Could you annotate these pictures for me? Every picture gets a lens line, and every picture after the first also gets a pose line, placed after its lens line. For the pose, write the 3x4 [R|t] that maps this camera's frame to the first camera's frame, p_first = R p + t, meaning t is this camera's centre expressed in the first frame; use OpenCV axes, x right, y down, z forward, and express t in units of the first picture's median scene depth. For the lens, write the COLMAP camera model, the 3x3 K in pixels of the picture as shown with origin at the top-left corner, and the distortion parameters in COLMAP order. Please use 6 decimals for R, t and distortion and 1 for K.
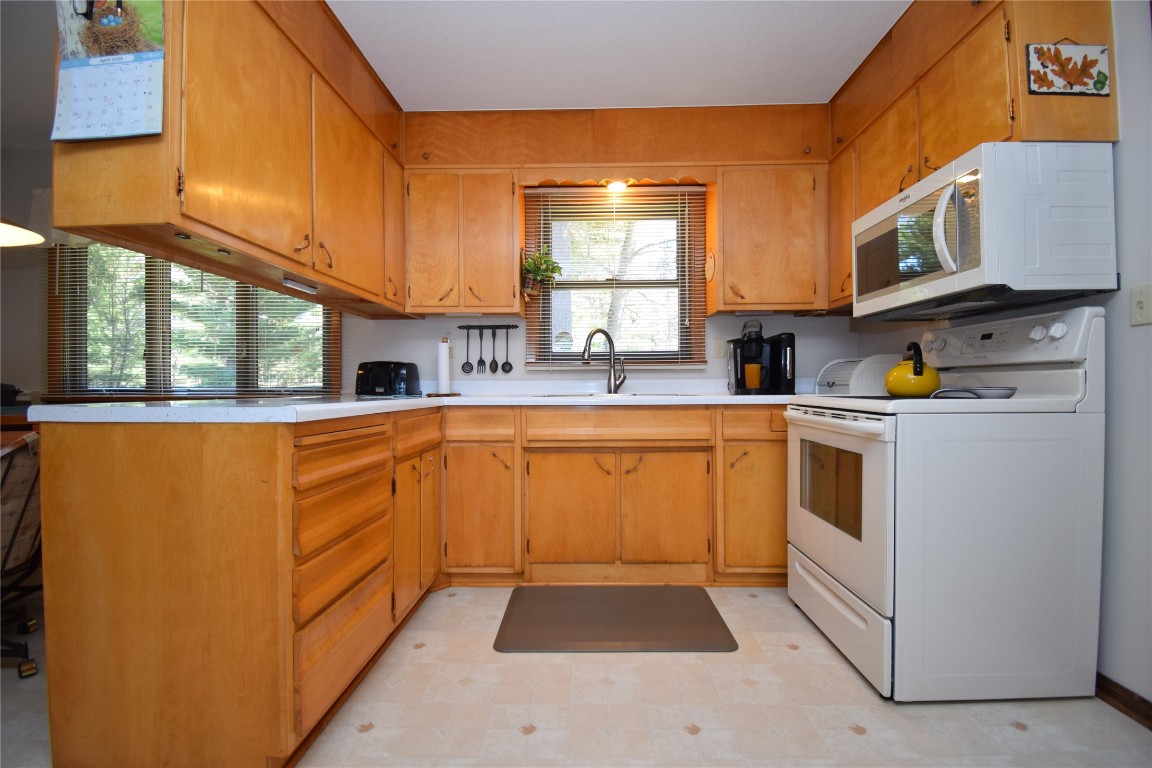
lens RADIAL K [[503.4, 0, 578.0], [0, 503.4, 389.7], [0, 0, 1]] dist [-0.004827, -0.003672]
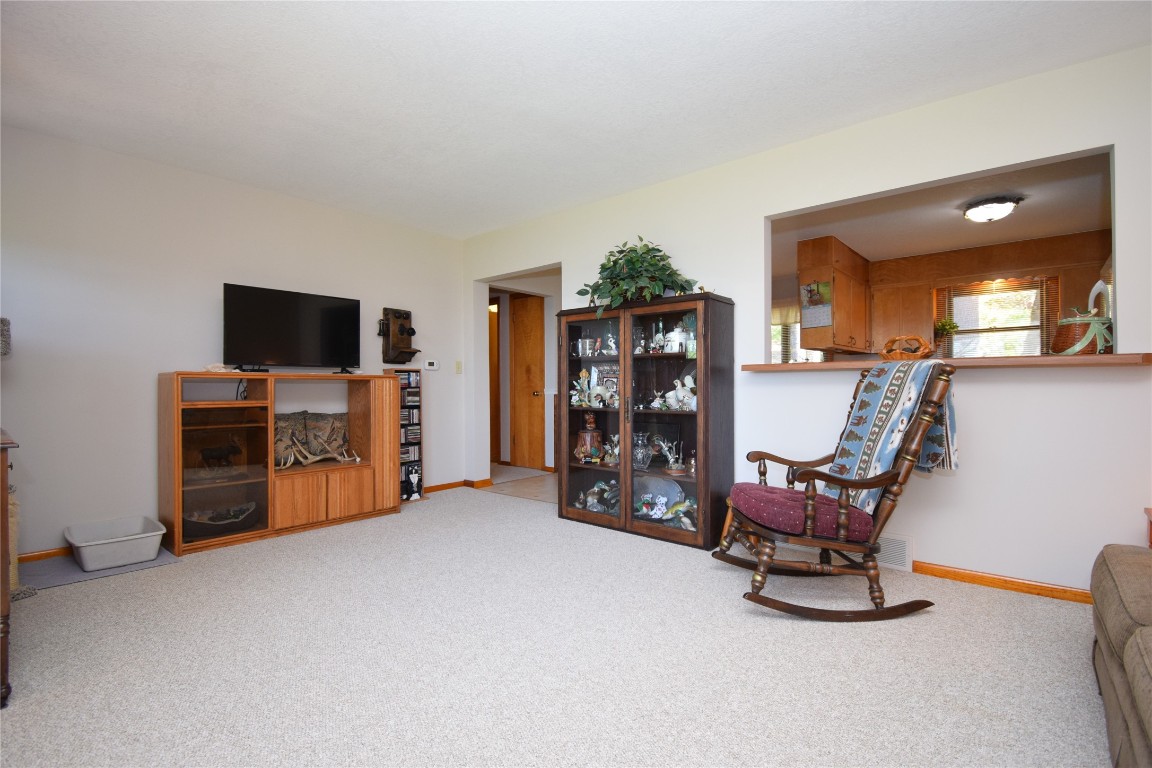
lens RADIAL K [[503.4, 0, 575.2], [0, 503.4, 390.1], [0, 0, 1]] dist [-0.004827, -0.003672]
pose [[0.758754, 0.001098, -0.651377, 0.110548], [0.006724, 0.999932, 0.009518, -0.016536], [0.651343, -0.011602, 0.758695, -1.551916]]
